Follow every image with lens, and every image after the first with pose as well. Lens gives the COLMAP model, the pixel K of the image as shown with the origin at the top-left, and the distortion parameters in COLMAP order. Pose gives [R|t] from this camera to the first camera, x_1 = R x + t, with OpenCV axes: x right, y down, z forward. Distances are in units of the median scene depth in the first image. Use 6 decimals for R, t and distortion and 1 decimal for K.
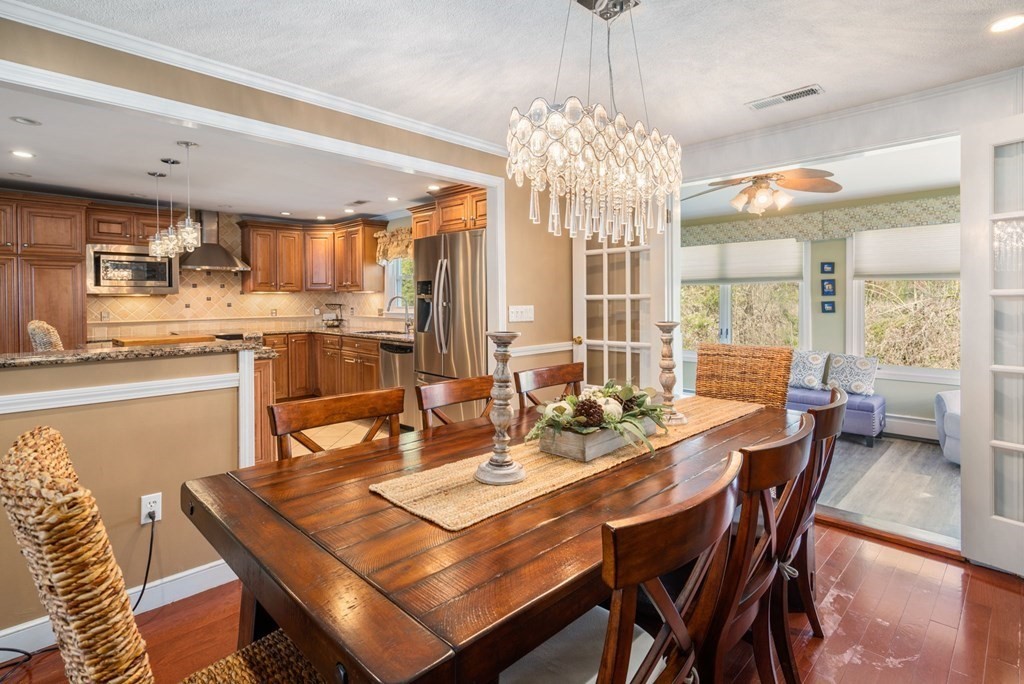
lens RADIAL K [[497.7, 0, 503.1], [0, 497.7, 302.2], [0, 0, 1]] dist [-0.004293, 0.002247]
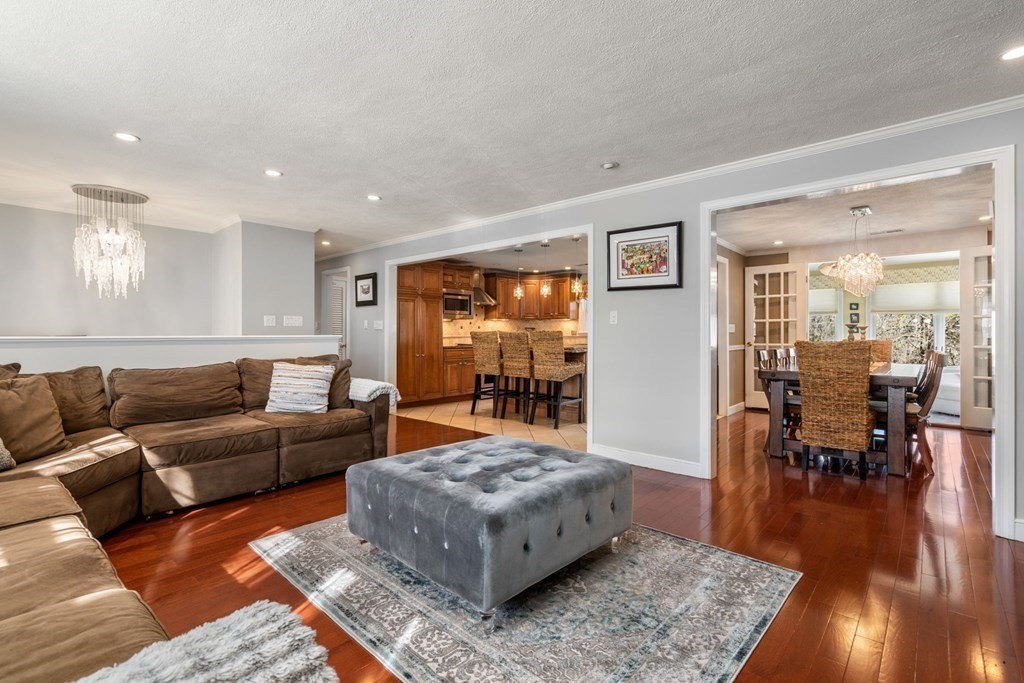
lens RADIAL K [[470.7, 0, 504.9], [0, 470.7, 335.9], [0, 0, 1]] dist [-0.004934, 0.002954]
pose [[0.998561, 0.004695, 0.053413, -0.564547], [-0.004572, 0.999987, -0.002419, 0.035919], [-0.053424, 0.002171, 0.998570, -0.464858]]
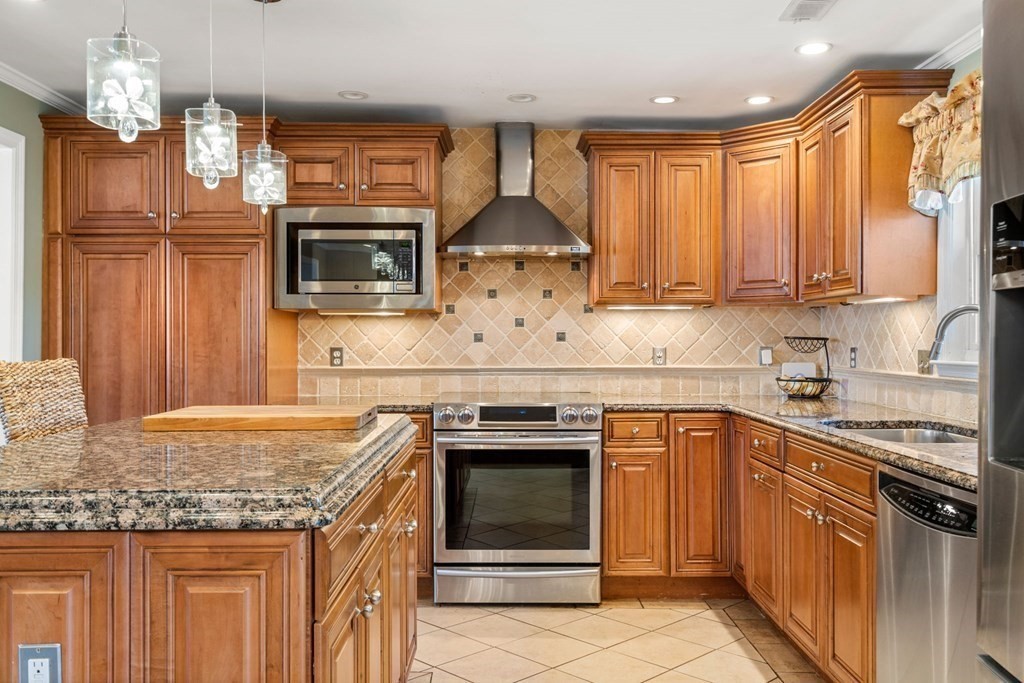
lens RADIAL K [[881.7, 0, 514.8], [0, 881.7, 338.8], [0, 0, 1]] dist [0.010488, 0.003709]
pose [[0.722619, 0.005136, -0.691228, -0.046190], [-0.009415, 0.999953, -0.002413, 0.009940], [0.691183, 0.008252, 0.722633, 0.425179]]
